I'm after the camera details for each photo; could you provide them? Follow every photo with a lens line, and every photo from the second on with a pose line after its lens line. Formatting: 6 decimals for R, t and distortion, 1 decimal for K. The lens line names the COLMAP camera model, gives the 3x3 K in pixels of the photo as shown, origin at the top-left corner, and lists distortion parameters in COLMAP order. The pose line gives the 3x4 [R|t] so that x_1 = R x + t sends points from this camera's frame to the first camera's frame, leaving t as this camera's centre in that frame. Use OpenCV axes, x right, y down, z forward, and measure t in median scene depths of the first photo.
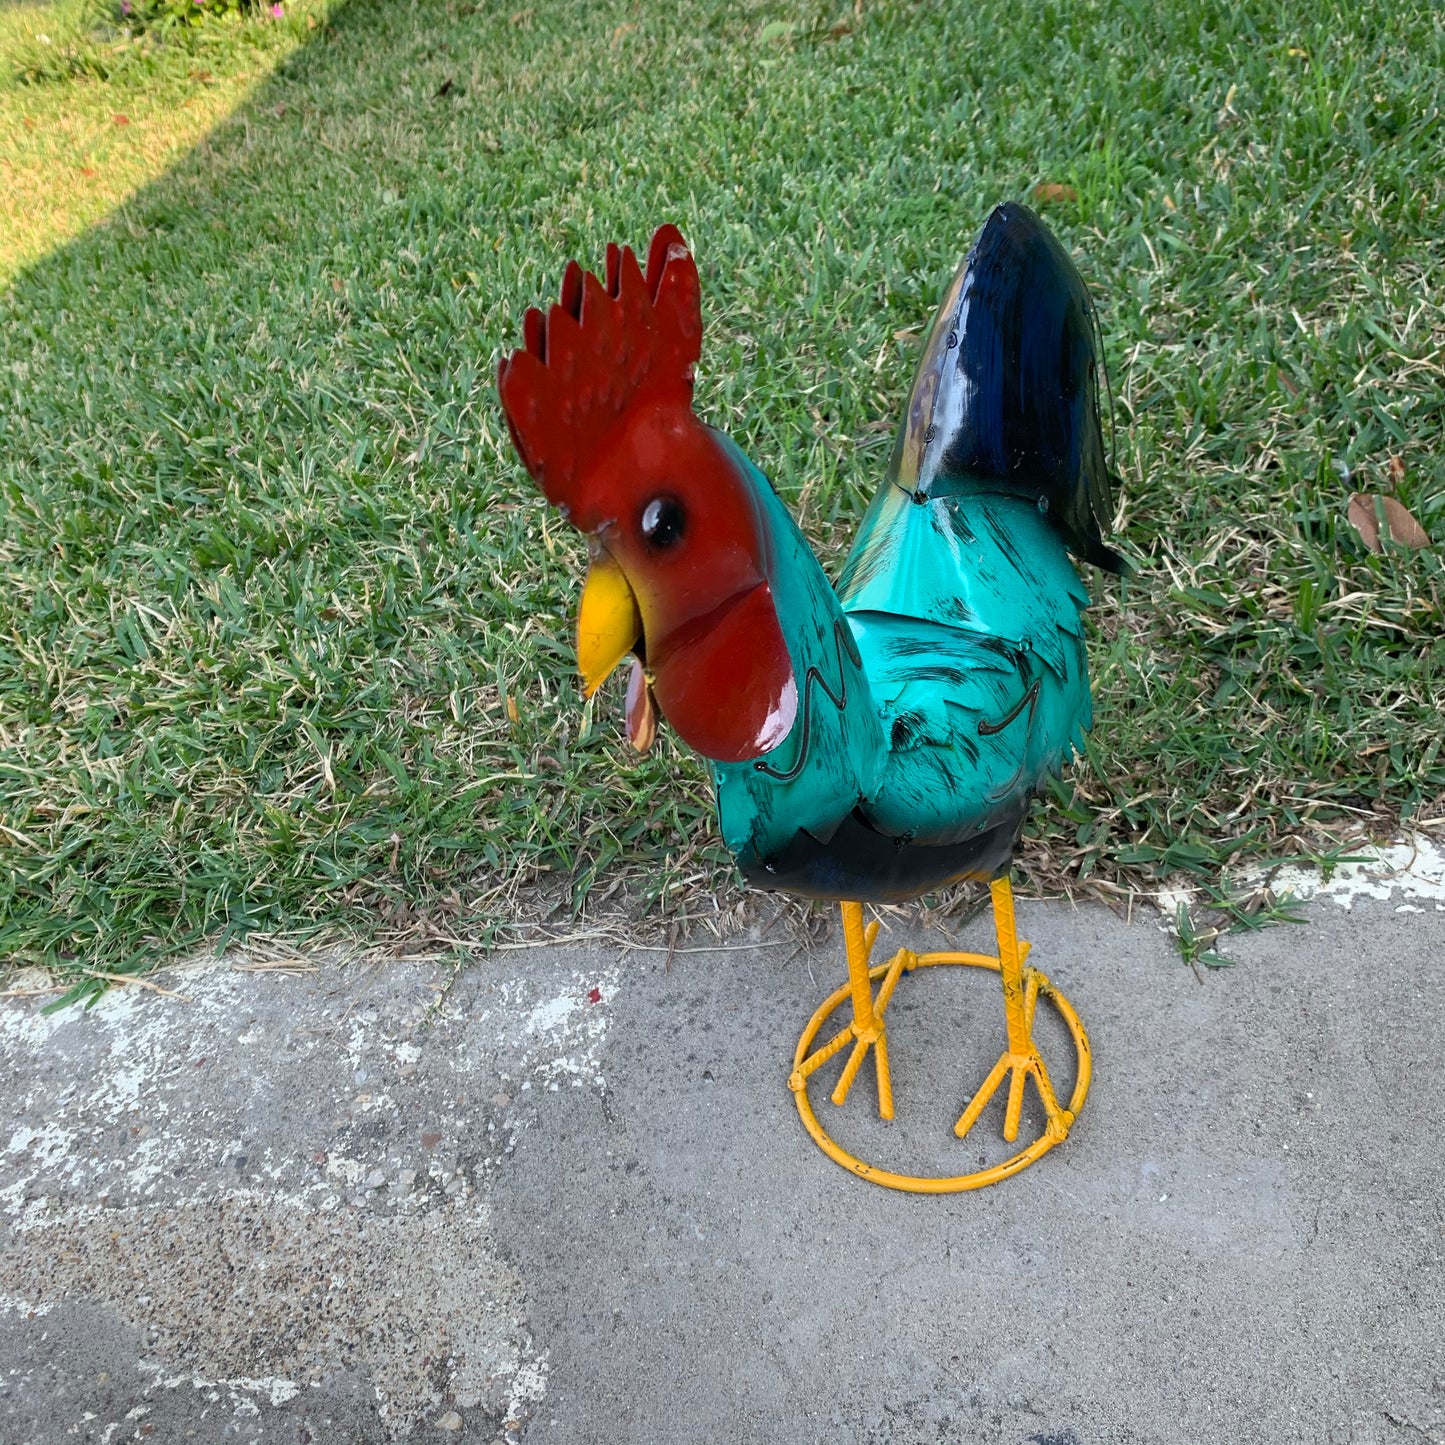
lens RADIAL K [[1491.1, 0, 714.1], [0, 1491.1, 730.6], [0, 0, 1]] dist [0.092791, -0.226542]
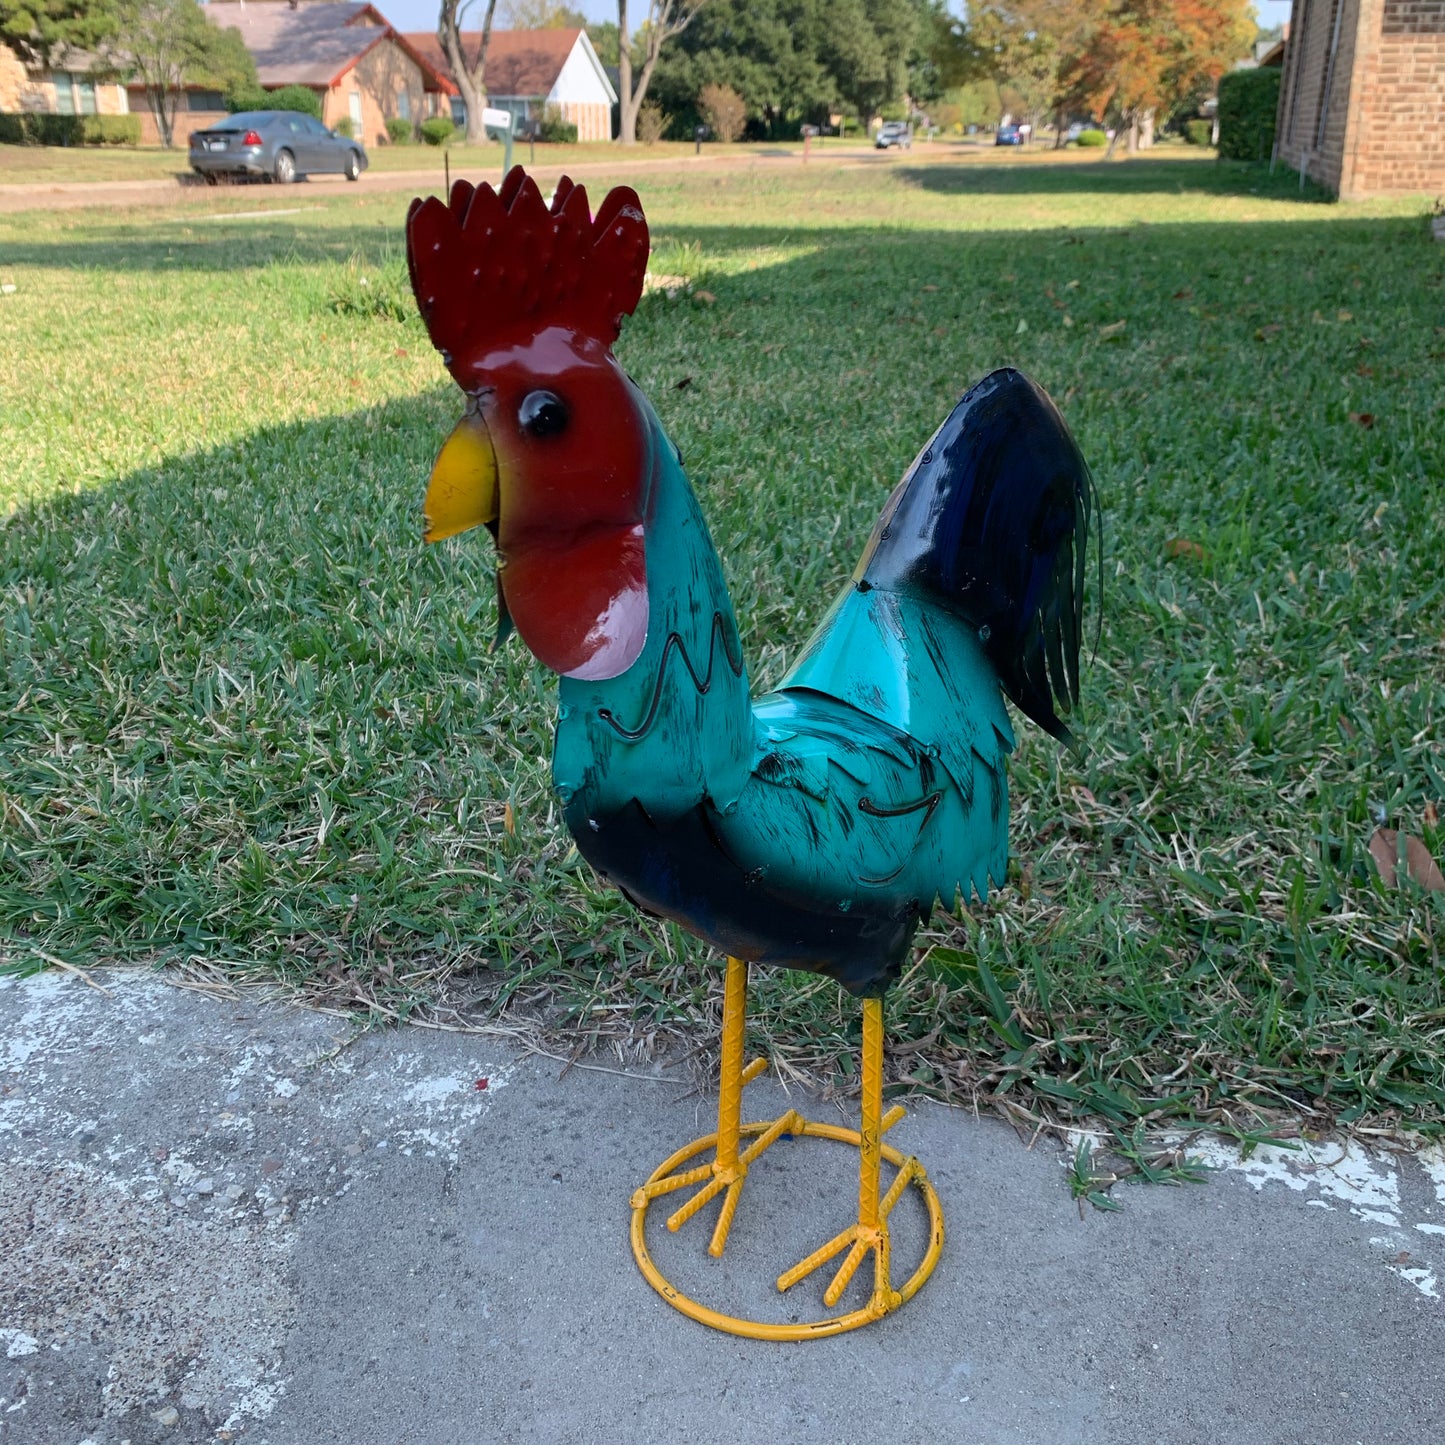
lens RADIAL K [[1510.7, 0, 722.5], [0, 1510.7, 722.5], [0, 0, 1]] dist [0.025553, -0.039099]
pose [[0.962089, 0.244672, -0.120503, 0.137638], [-0.266399, 0.937727, -0.222932, 0.139554], [0.058454, 0.246582, 0.967357, -0.005547]]
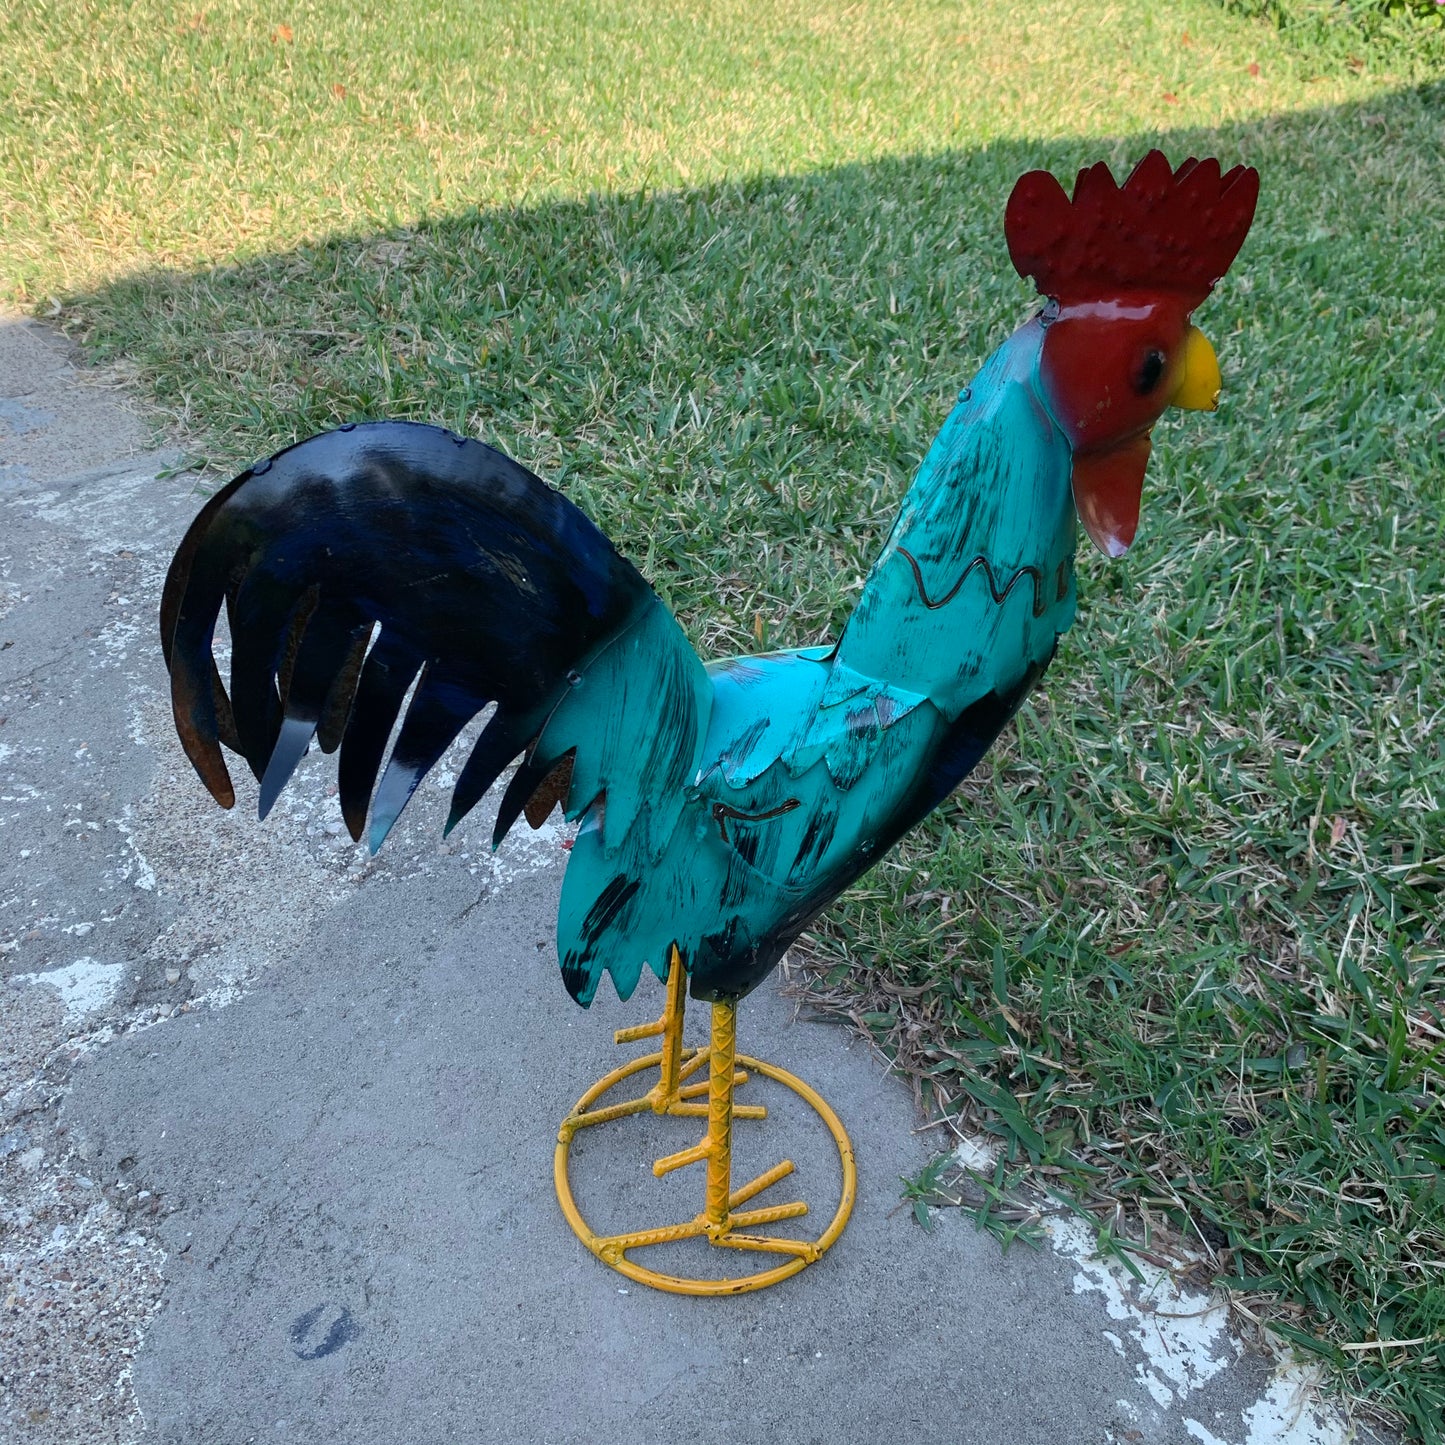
lens RADIAL K [[1498.0, 0, 722.5], [0, 1498.0, 722.5], [0, 0, 1]] dist [0.080929, -0.170002]
pose [[0.641325, 0.600053, -0.478162, 0.493579], [-0.589372, 0.784288, 0.193734, -0.186270], [0.491268, 0.157569, 0.856638, 0.084596]]
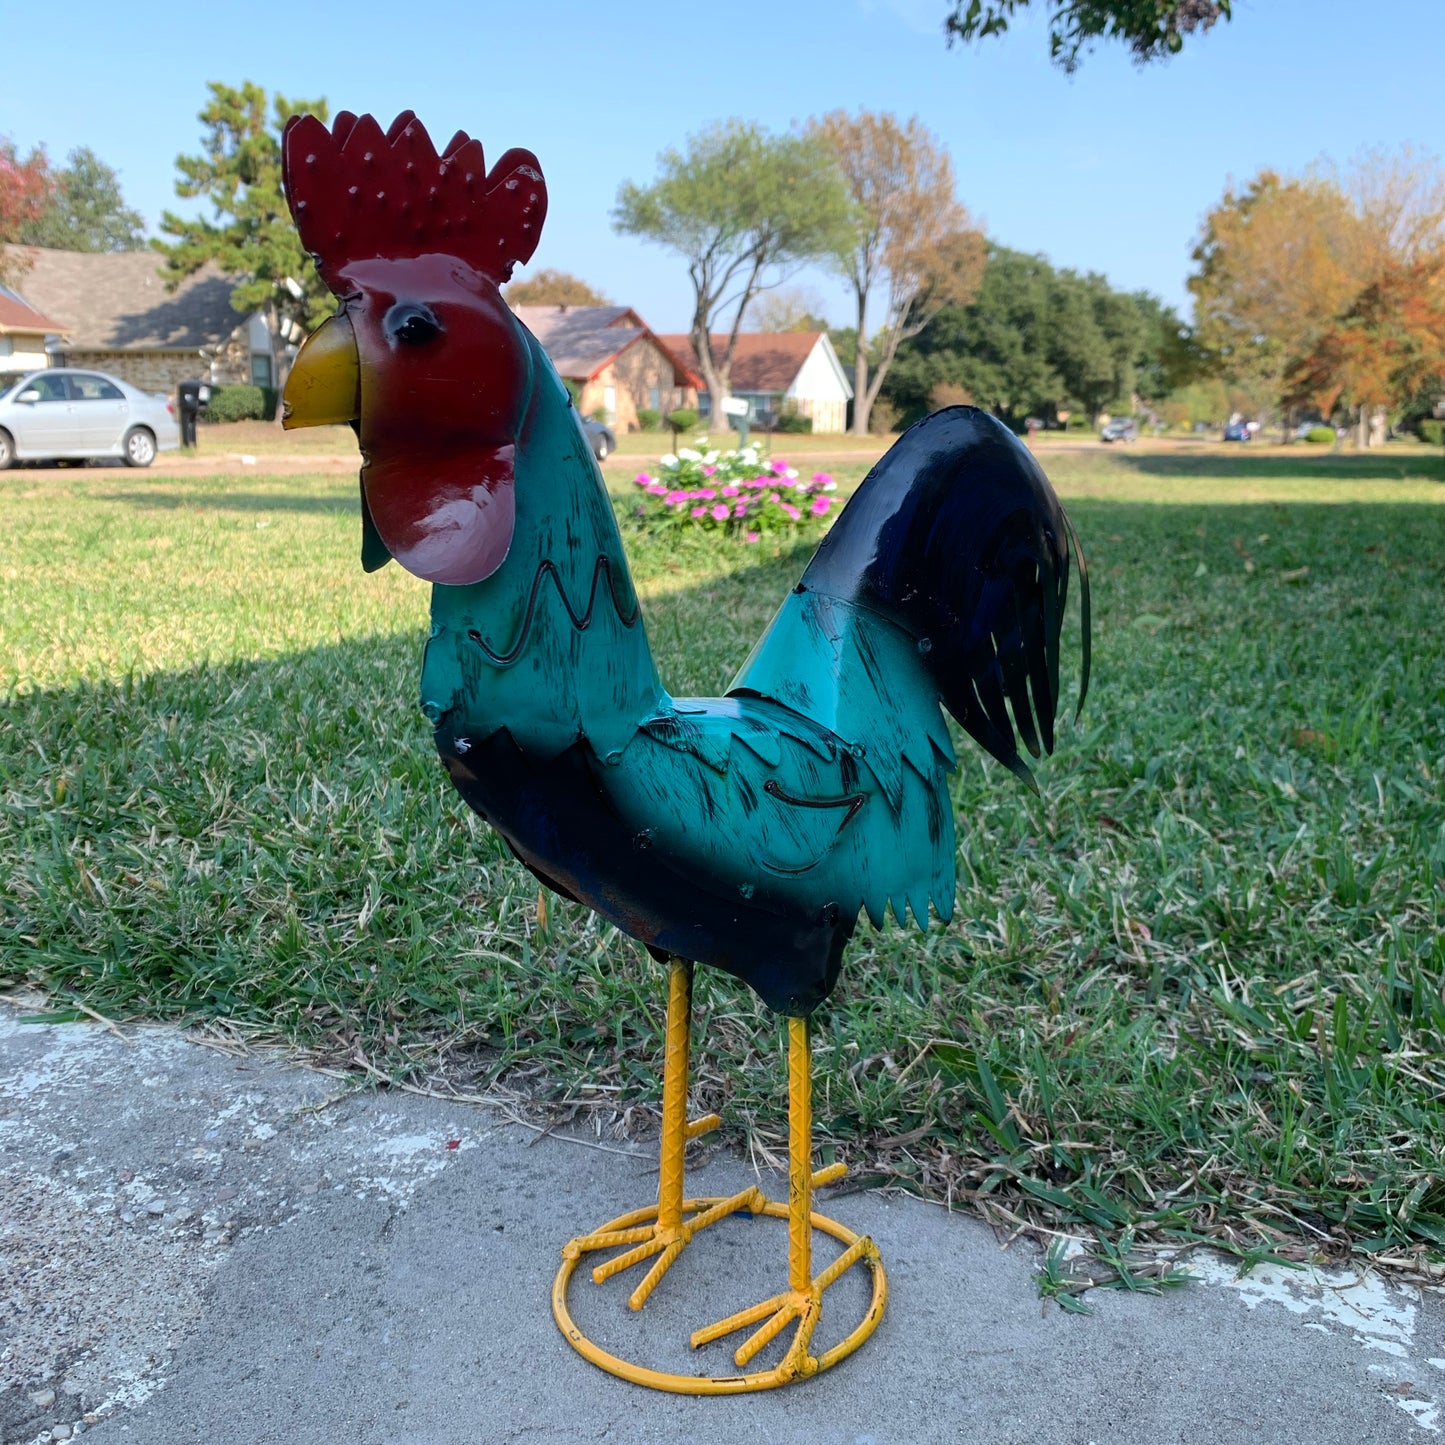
lens RADIAL K [[1519.0, 0, 724.4], [0, 1519.0, 699.0], [0, 0, 1]] dist [-0.007237, 0.026379]
pose [[0.918442, 0.257125, -0.300585, 0.307507], [-0.357868, 0.863859, -0.354512, 0.221674], [0.168509, 0.433168, 0.885421, 0.052030]]
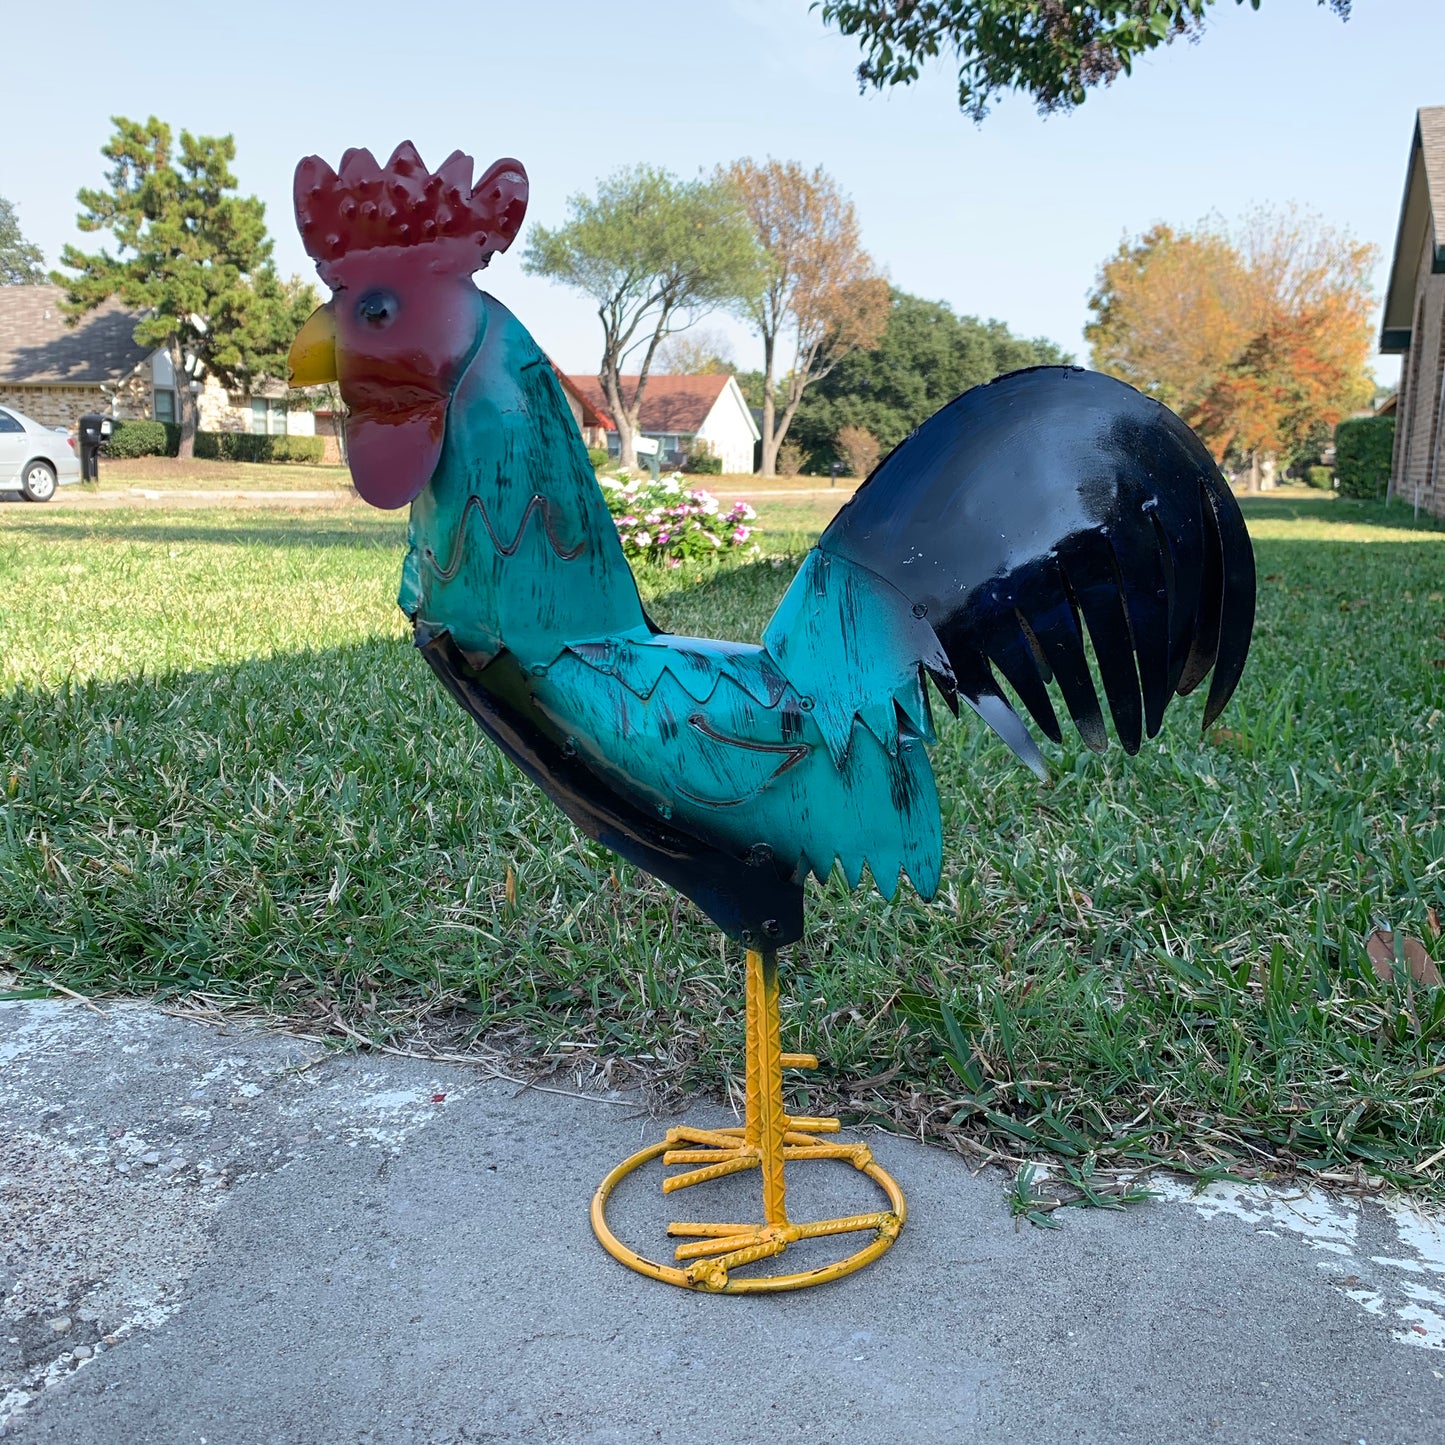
lens RADIAL K [[1512.1, 0, 723.1], [0, 1512.1, 690.4], [0, 0, 1]] dist [0.017323, -0.013003]
pose [[0.935321, 0.247263, -0.253054, 0.291104], [-0.334225, 0.852122, -0.402718, 0.298784], [0.116056, 0.461248, 0.879648, 0.023411]]
